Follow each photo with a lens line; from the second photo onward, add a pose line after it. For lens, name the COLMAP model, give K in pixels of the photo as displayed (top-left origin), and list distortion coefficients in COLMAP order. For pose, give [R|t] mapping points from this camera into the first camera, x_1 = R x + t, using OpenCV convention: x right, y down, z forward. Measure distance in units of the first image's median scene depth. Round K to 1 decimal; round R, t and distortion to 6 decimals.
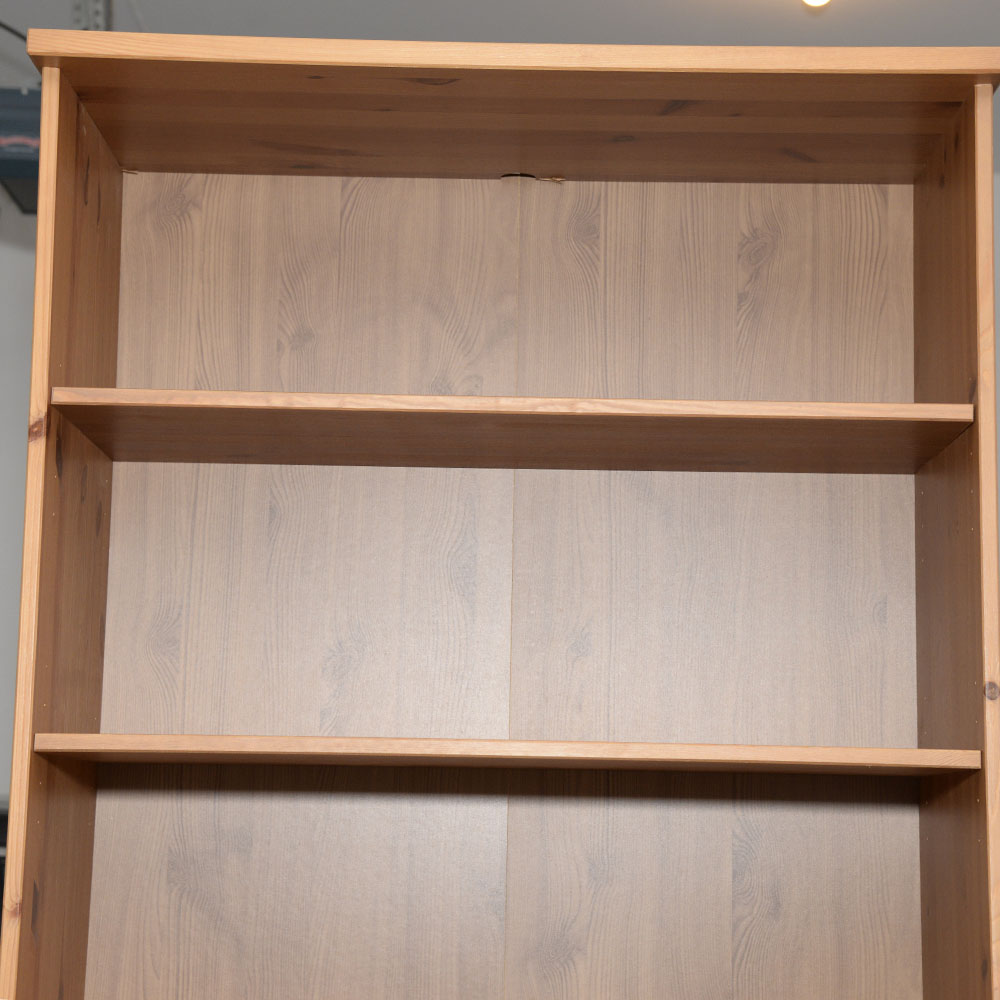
lens RADIAL K [[2443.8, 0, 512.4], [0, 2443.8, 442.6], [0, 0, 1]] dist [0.280518, 0.000000]
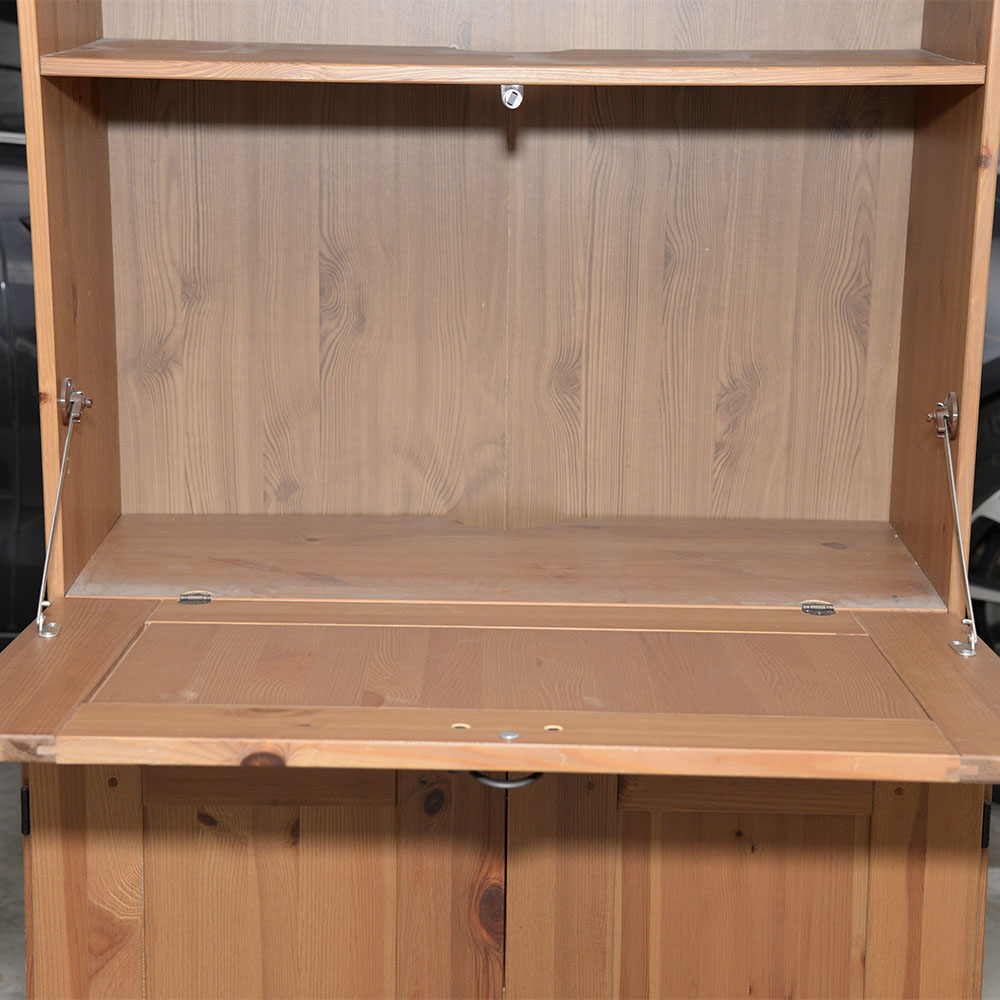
lens RADIAL K [[2443.8, 0, 519.4], [0, 2443.8, 443.0], [0, 0, 1]] dist [0.280518, 0.000000]
pose [[0.999984, -0.003333, -0.004544, 0.015485], [0.004927, 0.908475, 0.417911, -0.484274], [0.002735, -0.417926, 0.908477, 0.078256]]
